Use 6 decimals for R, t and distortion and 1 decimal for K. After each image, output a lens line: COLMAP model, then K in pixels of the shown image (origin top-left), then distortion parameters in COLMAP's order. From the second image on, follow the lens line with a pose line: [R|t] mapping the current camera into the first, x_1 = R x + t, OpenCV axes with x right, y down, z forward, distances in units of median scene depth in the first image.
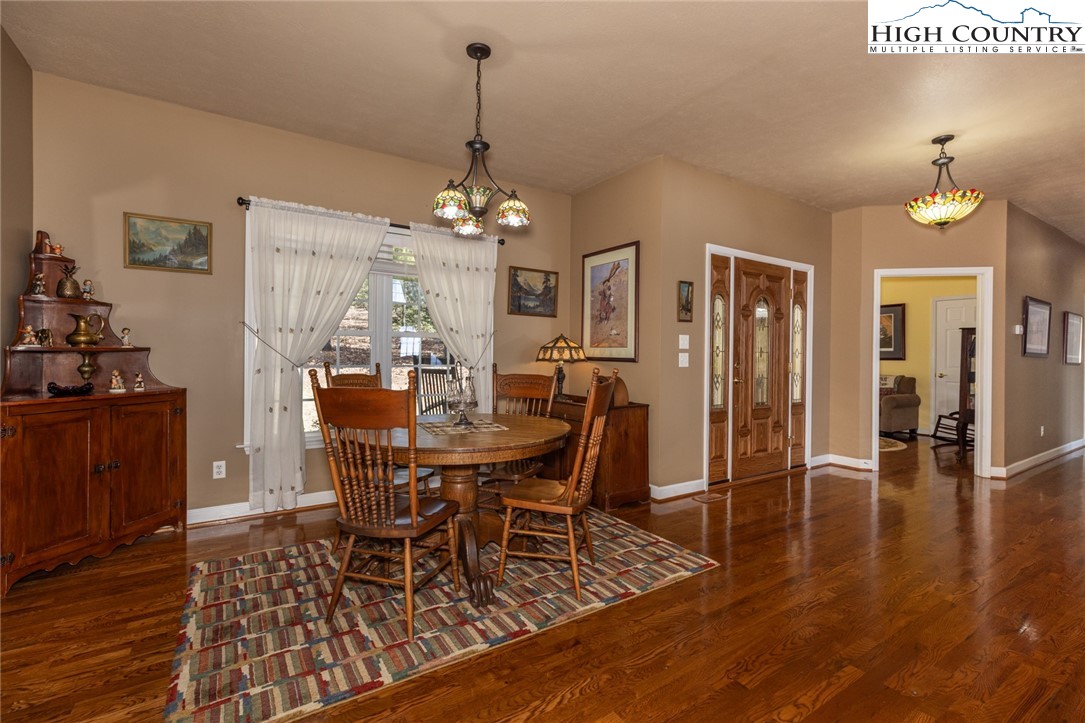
lens RADIAL K [[486.2, 0, 544.9], [0, 486.2, 355.5], [0, 0, 1]] dist [0.001179, 0.000184]
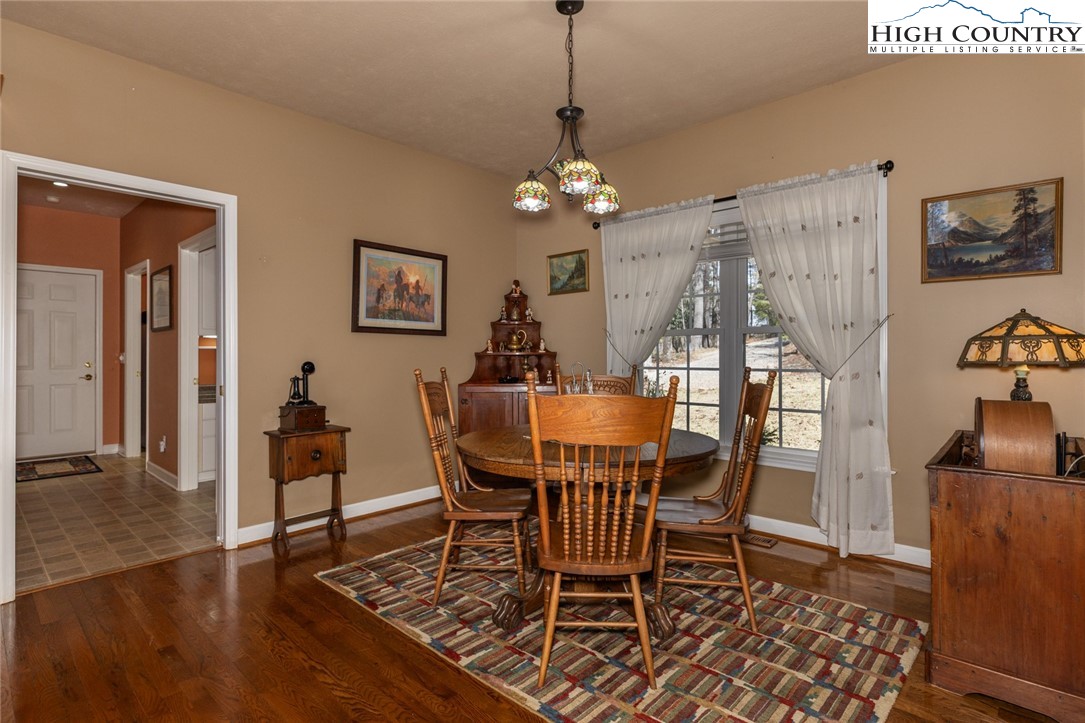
lens RADIAL K [[538.5, 0, 542.5], [0, 538.5, 361.5], [0, 0, 1]] dist [-0.018892, -0.000170]
pose [[0.237124, 0.005648, -0.971463, 0.479671], [0.010291, 0.999912, 0.008325, -0.001896], [0.971425, -0.011972, 0.237045, 0.450485]]
